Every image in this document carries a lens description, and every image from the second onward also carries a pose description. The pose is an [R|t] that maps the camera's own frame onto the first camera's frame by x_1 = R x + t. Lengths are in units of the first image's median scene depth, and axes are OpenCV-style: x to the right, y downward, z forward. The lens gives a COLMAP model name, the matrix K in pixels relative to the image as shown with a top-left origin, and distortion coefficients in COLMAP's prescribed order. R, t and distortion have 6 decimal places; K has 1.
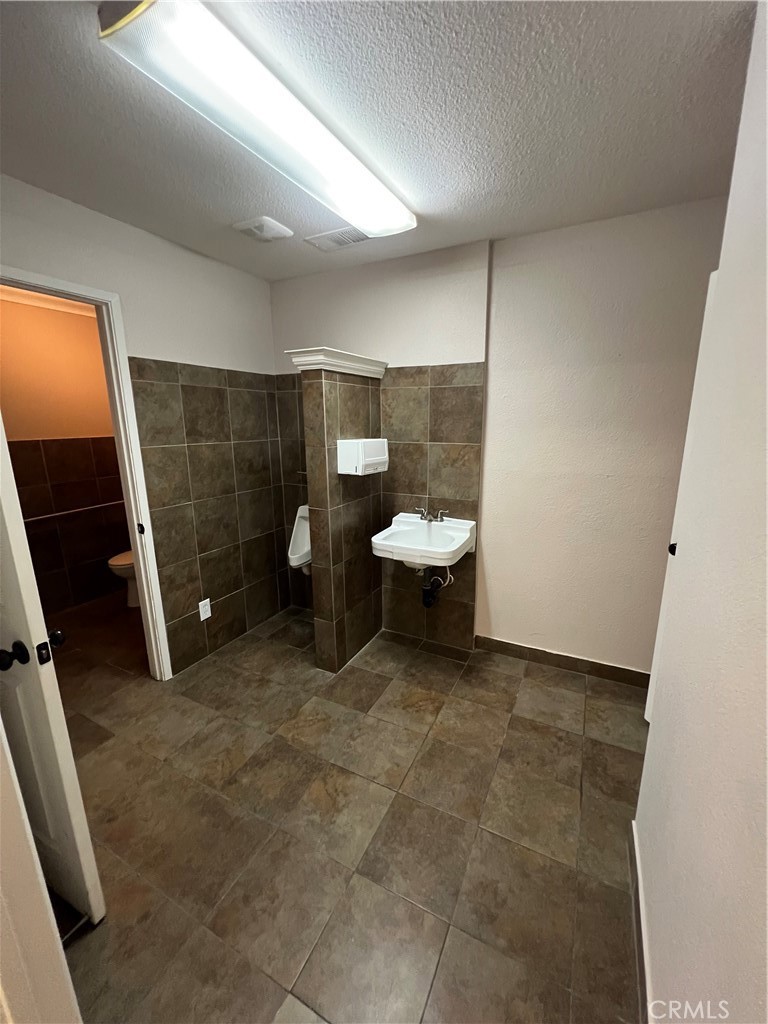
lens RADIAL K [[410.4, 0, 385.2], [0, 410.4, 508.6], [0, 0, 1]] dist [-0.000108, -0.000037]
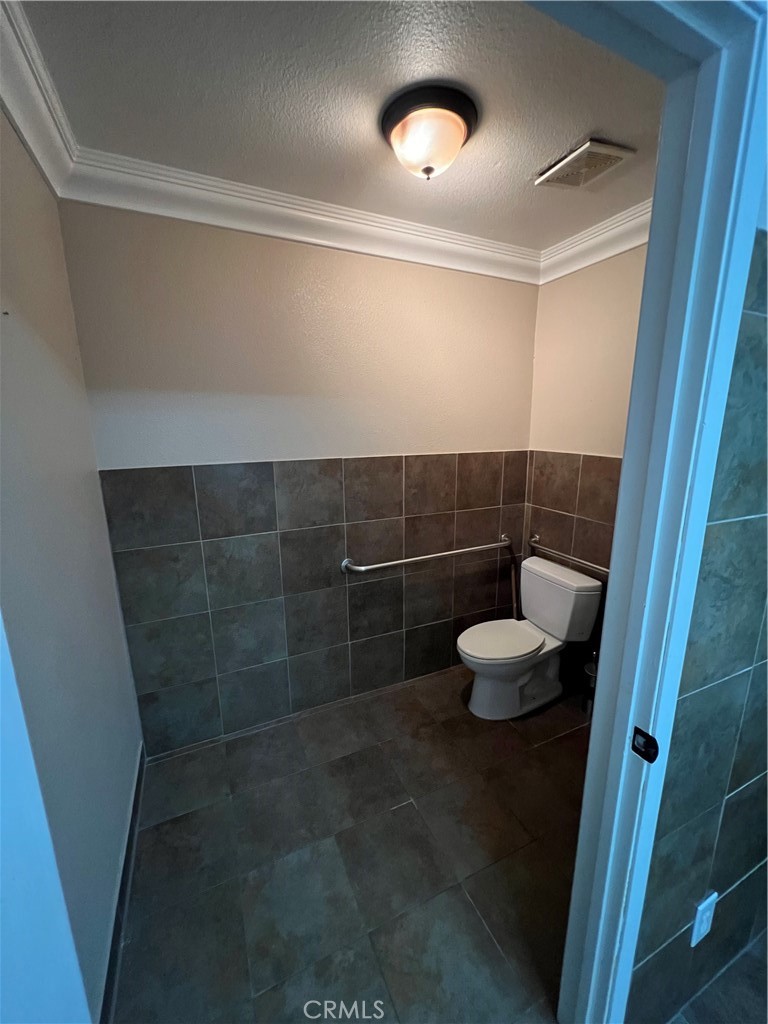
lens RADIAL K [[410.4, 0, 385.0], [0, 410.4, 514.1], [0, 0, 1]] dist [-0.000108, -0.000037]
pose [[0.788090, 0.136465, -0.600243, -0.513317], [-0.137394, 0.989513, 0.044574, -0.117764], [0.600031, 0.047341, 0.798575, 0.499154]]
